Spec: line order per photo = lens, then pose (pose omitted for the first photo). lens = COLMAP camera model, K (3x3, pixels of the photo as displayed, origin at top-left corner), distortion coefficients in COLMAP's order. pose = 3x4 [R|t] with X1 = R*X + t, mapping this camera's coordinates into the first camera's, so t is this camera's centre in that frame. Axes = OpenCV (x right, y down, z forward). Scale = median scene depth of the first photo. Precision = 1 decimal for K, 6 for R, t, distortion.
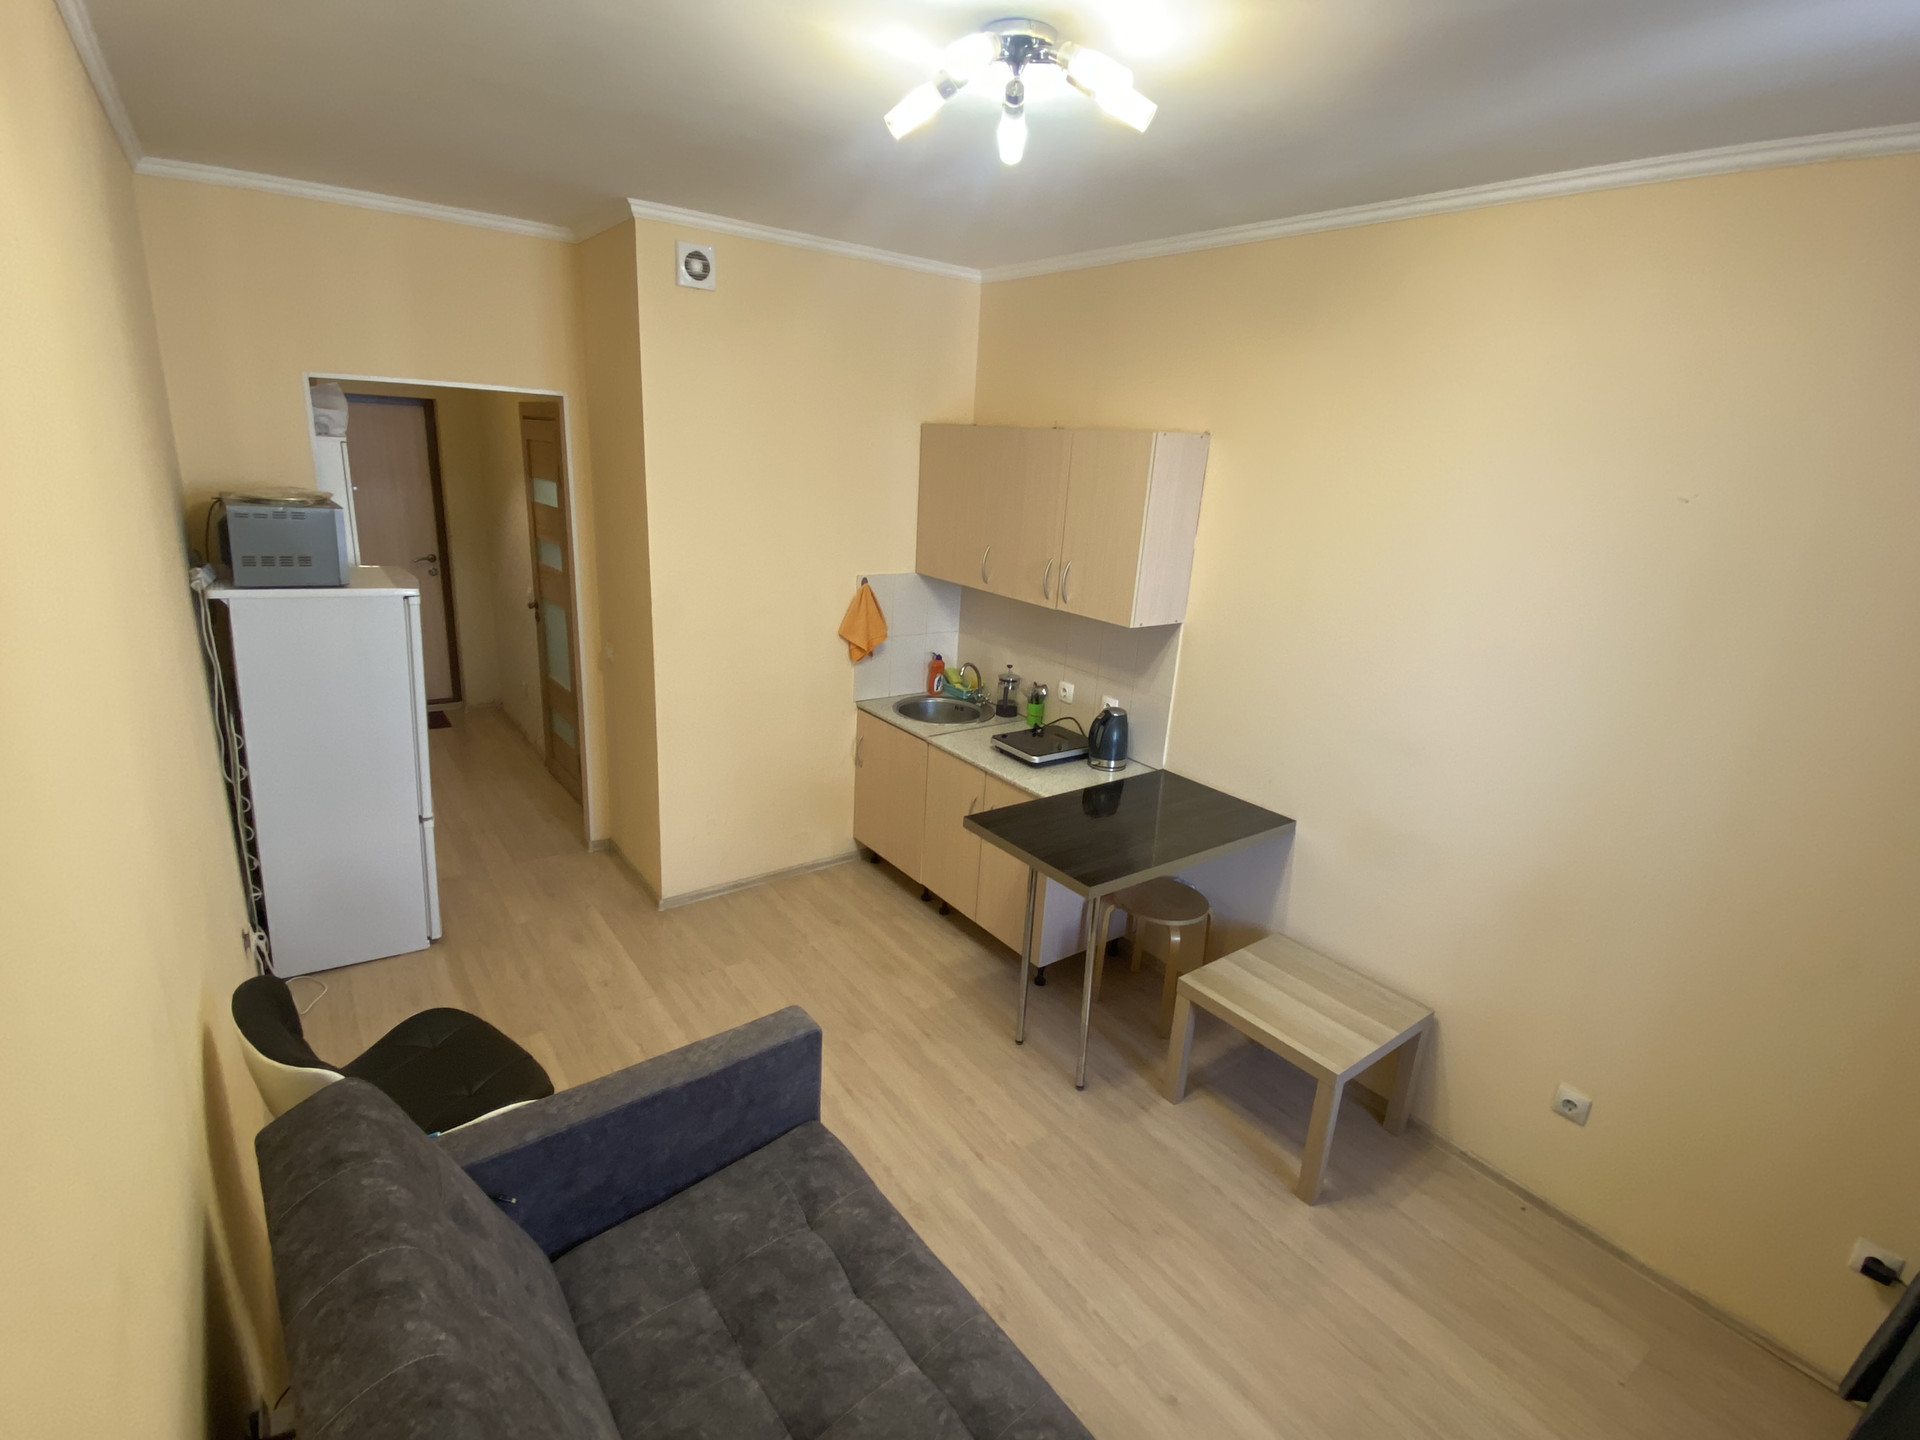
lens RADIAL K [[913.6, 0, 965.6], [0, 913.6, 716.8], [0, 0, 1]] dist [-0.000079, -0.000030]
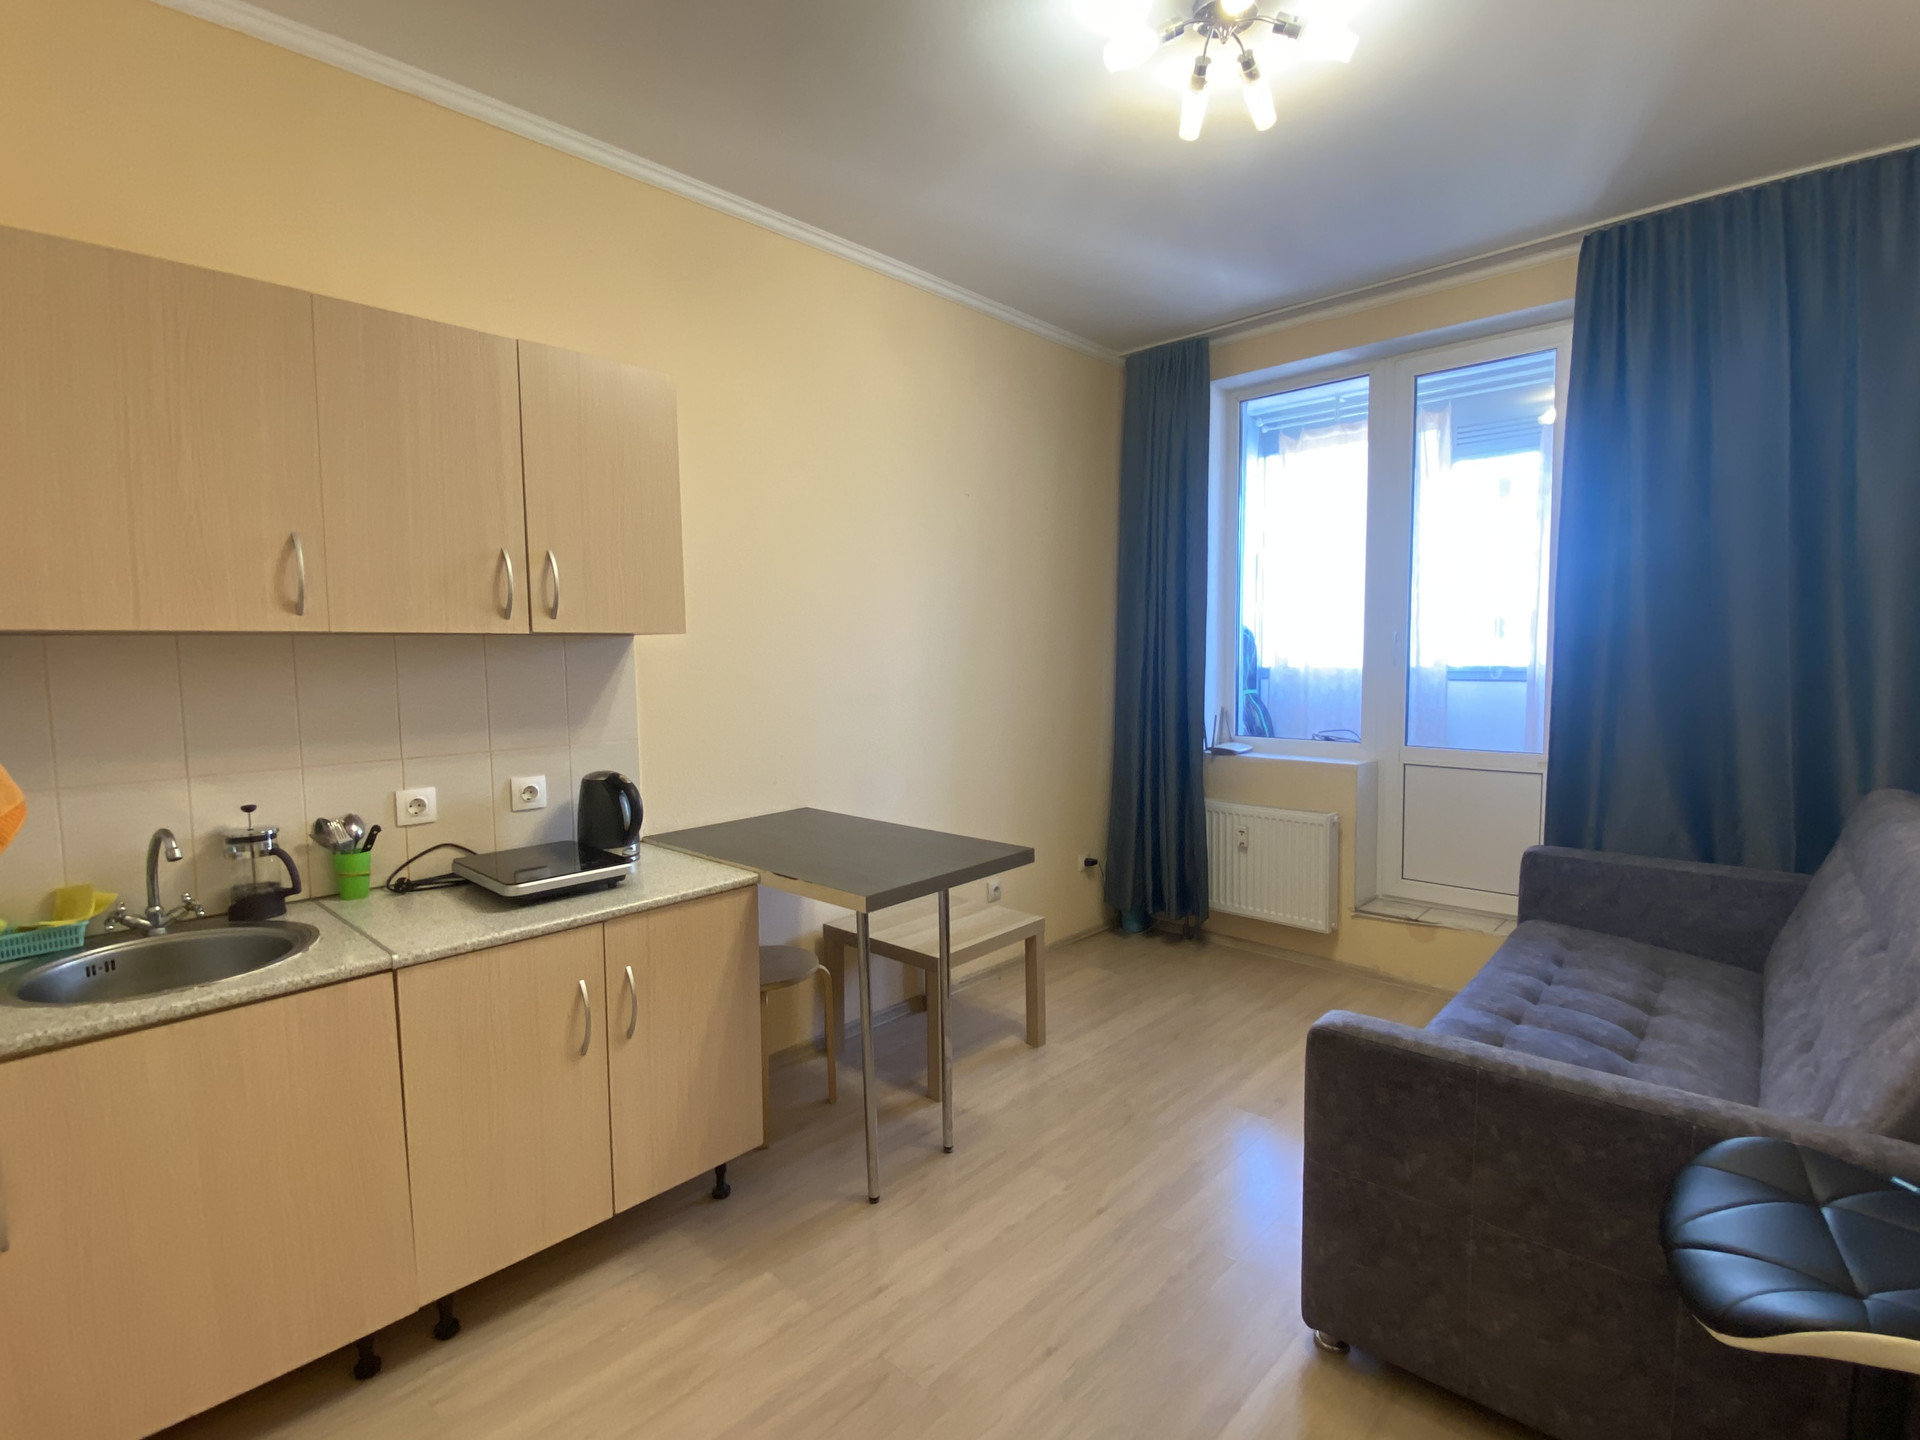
lens RADIAL K [[913.6, 0, 965.2], [0, 913.6, 718.0], [0, 0, 1]] dist [-0.000079, -0.000030]
pose [[-0.178813, -0.132999, 0.974852, -0.534985], [0.283971, 0.941678, 0.180561, -0.091787], [-0.942012, 0.309117, -0.130616, 0.822049]]
